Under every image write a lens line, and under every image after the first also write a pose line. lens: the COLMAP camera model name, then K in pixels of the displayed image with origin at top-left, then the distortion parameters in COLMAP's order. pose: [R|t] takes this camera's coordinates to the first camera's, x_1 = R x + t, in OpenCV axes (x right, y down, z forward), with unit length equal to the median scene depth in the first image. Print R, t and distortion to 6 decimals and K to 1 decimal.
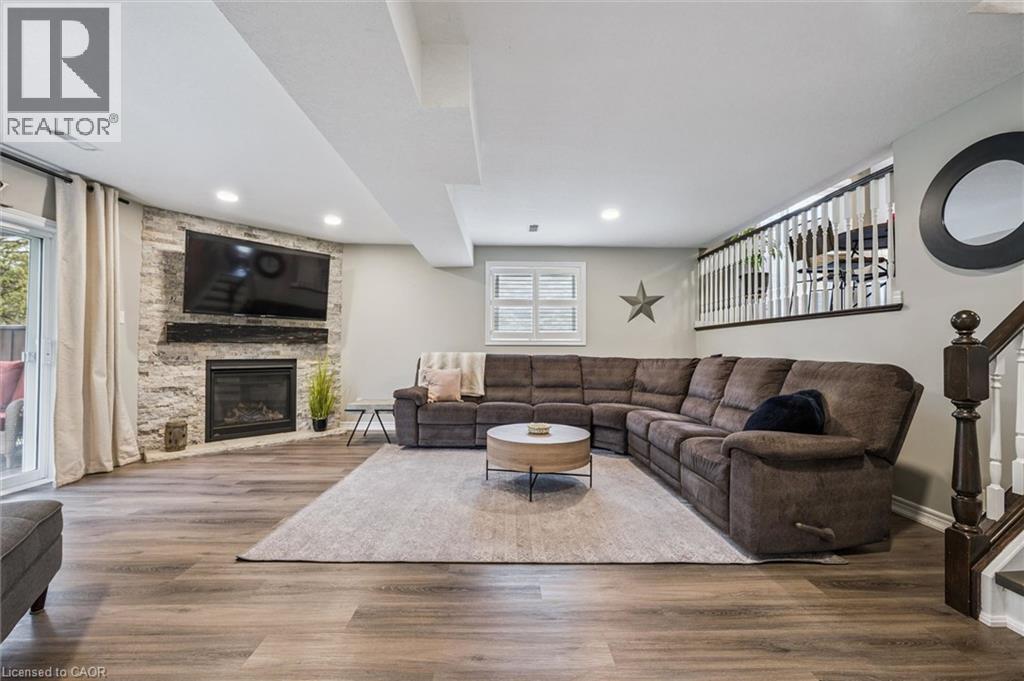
lens RADIAL K [[410.8, 0, 512.0], [0, 410.8, 340.5], [0, 0, 1]] dist [-0.001273, -0.000277]
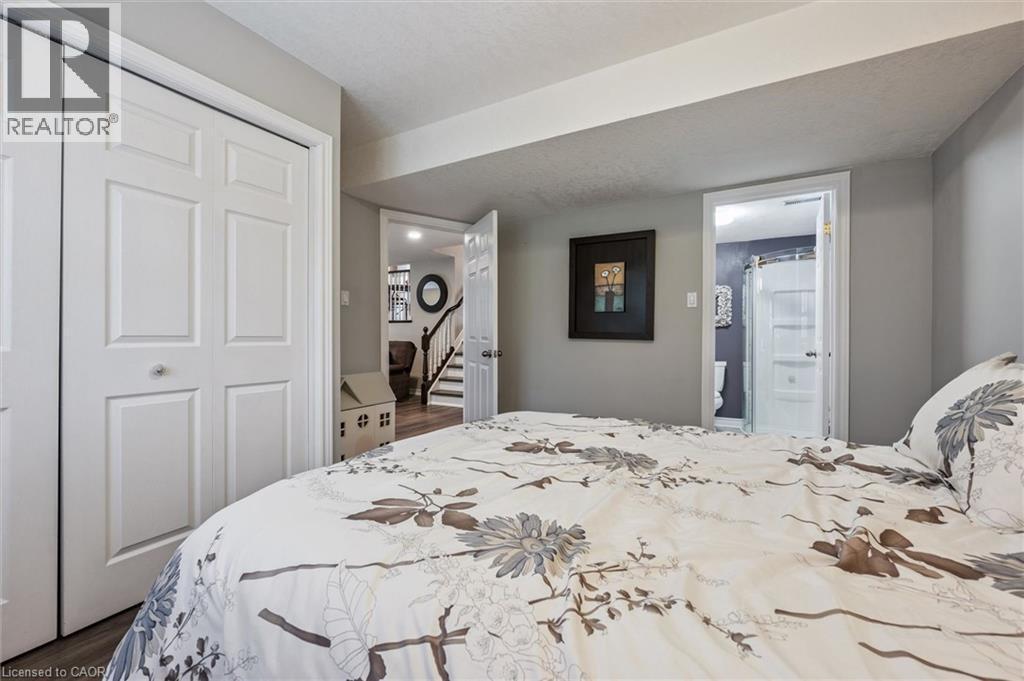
lens RADIAL K [[410.8, 0, 512.0], [0, 410.8, 340.5], [0, 0, 1]] dist [-0.001273, -0.000277]
pose [[0.516274, -0.005691, 0.856405, -0.716688], [-0.020423, 0.999612, 0.018954, -0.012841], [-0.856180, -0.027276, 0.515957, -0.679007]]
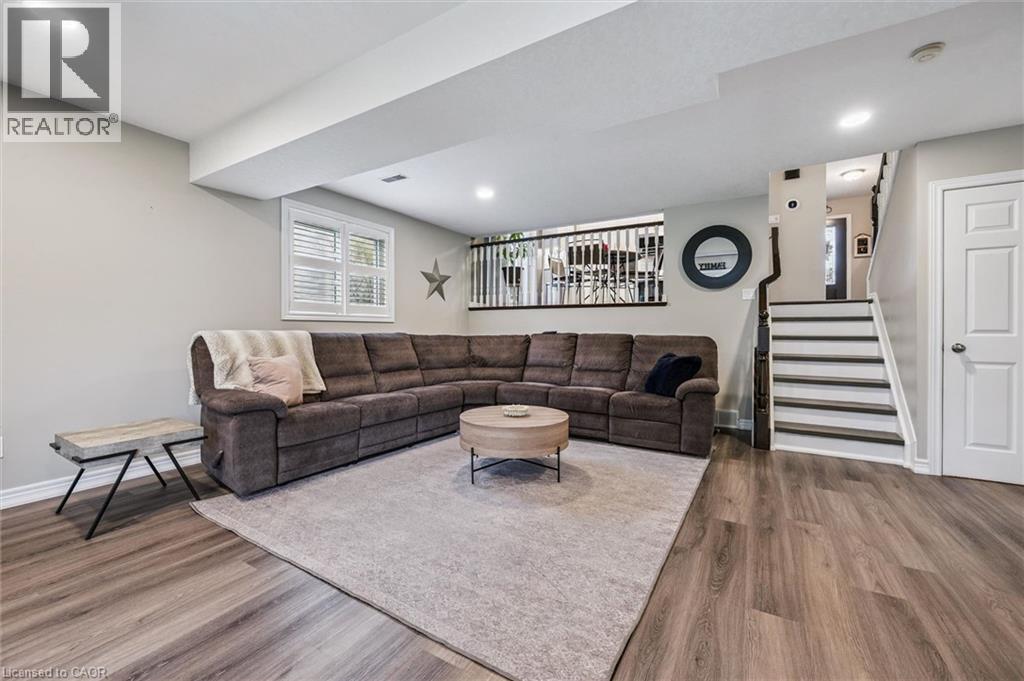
lens RADIAL K [[409.8, 0, 514.4], [0, 409.8, 330.2], [0, 0, 1]] dist [-0.002229, -0.000256]
pose [[0.525097, -0.003819, 0.851034, -0.577771], [-0.024070, 0.999523, 0.019337, 0.007717], [-0.850702, -0.030639, 0.524755, 0.400013]]
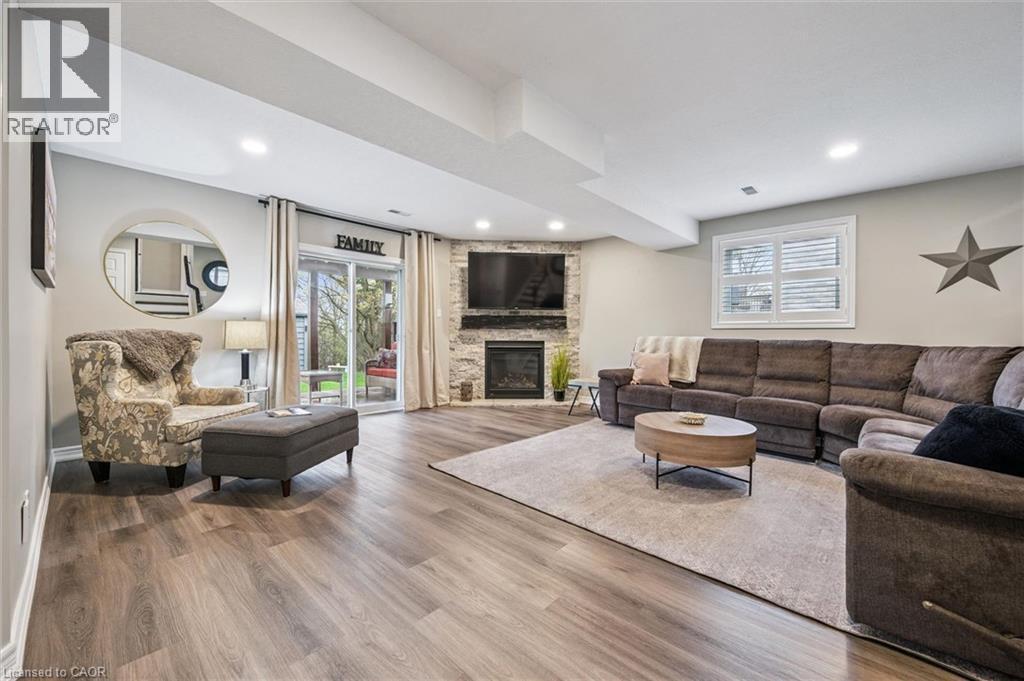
lens RADIAL K [[409.0, 0, 513.3], [0, 409.0, 334.9], [0, 0, 1]] dist [-0.000504, -0.000149]
pose [[0.721271, 0.001310, -0.692652, 0.320935], [0.013874, 0.999770, 0.016338, 0.005184], [0.692514, -0.021394, 0.721087, 0.049683]]
